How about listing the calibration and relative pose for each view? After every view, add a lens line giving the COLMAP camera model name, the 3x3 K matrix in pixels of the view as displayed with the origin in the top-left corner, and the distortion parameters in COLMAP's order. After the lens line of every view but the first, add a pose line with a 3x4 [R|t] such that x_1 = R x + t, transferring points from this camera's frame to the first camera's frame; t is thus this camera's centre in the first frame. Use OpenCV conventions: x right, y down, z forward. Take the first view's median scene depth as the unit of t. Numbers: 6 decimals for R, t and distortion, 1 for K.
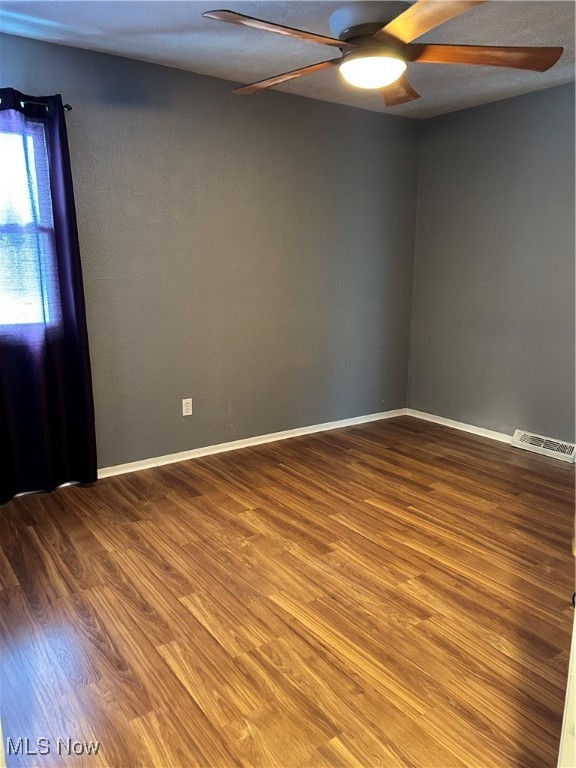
lens RADIAL K [[576.5, 0, 287.8], [0, 576.5, 381.6], [0, 0, 1]] dist [0.061809, -0.066580]
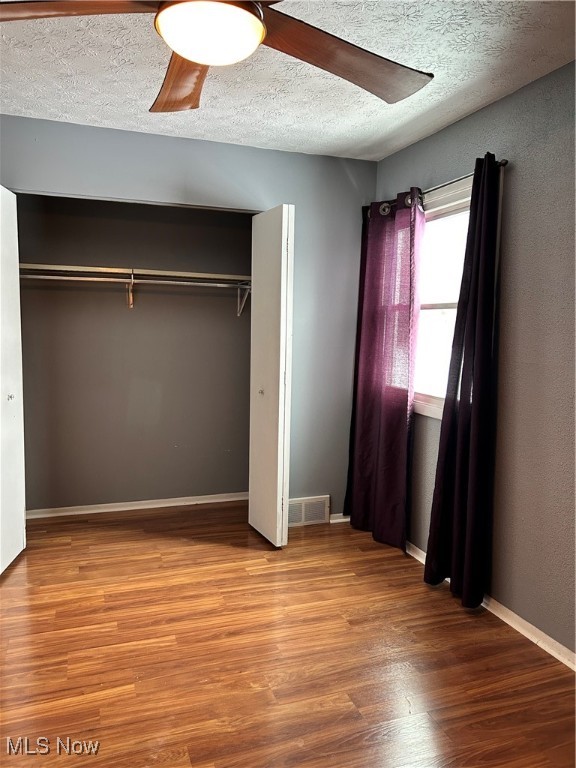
lens RADIAL K [[576.5, 0, 287.2], [0, 576.5, 387.3], [0, 0, 1]] dist [0.061809, -0.066580]
pose [[-0.278804, 0.085988, -0.956491, 0.686220], [-0.217521, 0.964444, 0.150107, -0.257089], [0.935389, 0.249907, -0.250187, 1.230920]]
